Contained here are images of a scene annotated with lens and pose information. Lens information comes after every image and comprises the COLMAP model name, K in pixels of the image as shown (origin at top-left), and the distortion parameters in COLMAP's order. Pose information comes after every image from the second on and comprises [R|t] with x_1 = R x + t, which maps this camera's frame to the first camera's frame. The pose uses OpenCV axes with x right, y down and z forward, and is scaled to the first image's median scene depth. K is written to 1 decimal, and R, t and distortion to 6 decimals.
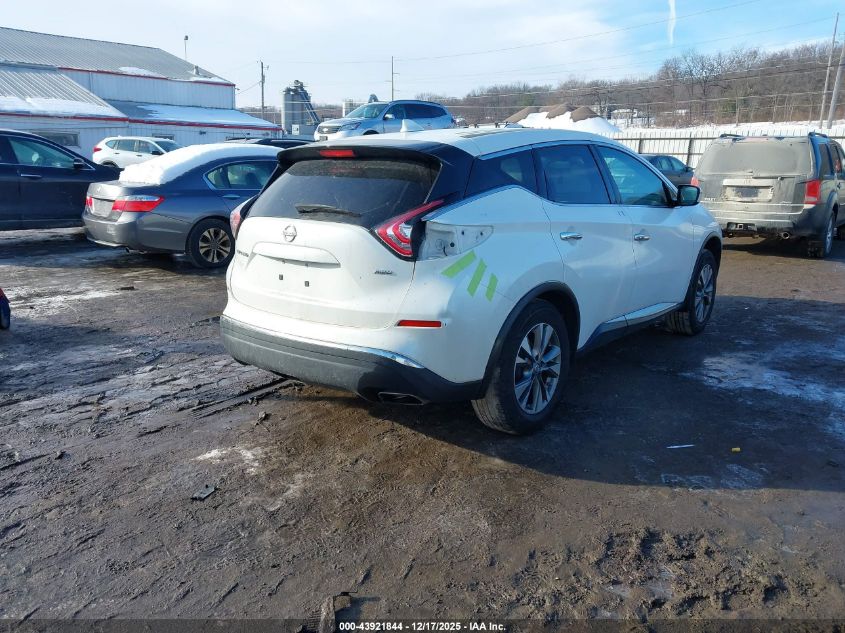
lens RADIAL K [[673.8, 0, 418.3], [0, 673.8, 317.3], [0, 0, 1]] dist [0.002534, 0.002411]
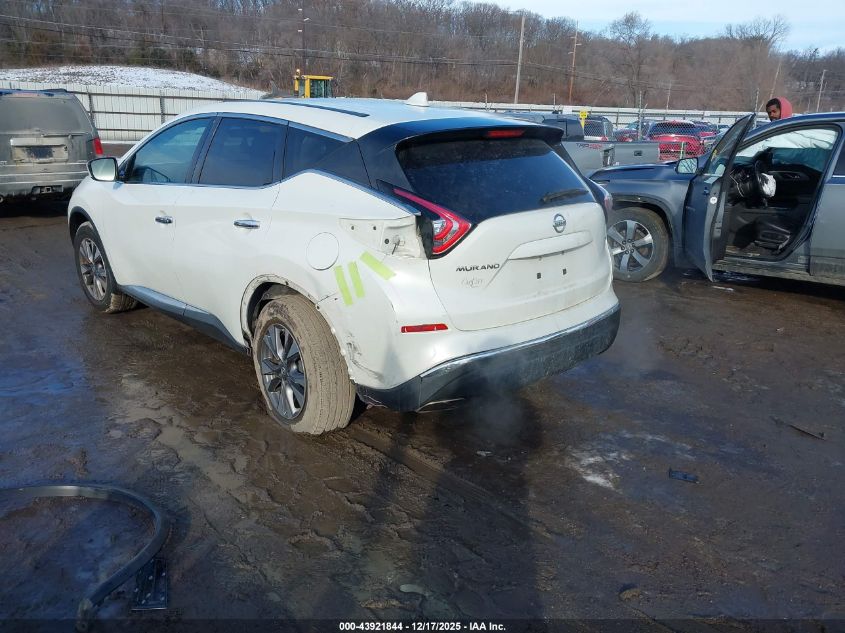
lens RADIAL K [[673.8, 0, 418.3], [0, 673.8, 317.3], [0, 0, 1]] dist [0.002534, 0.002411]
pose [[0.103834, -0.287099, 0.952257, -0.415714], [0.211665, 0.941878, 0.260890, -0.104899], [-0.971811, 0.174470, 0.158568, 0.389545]]
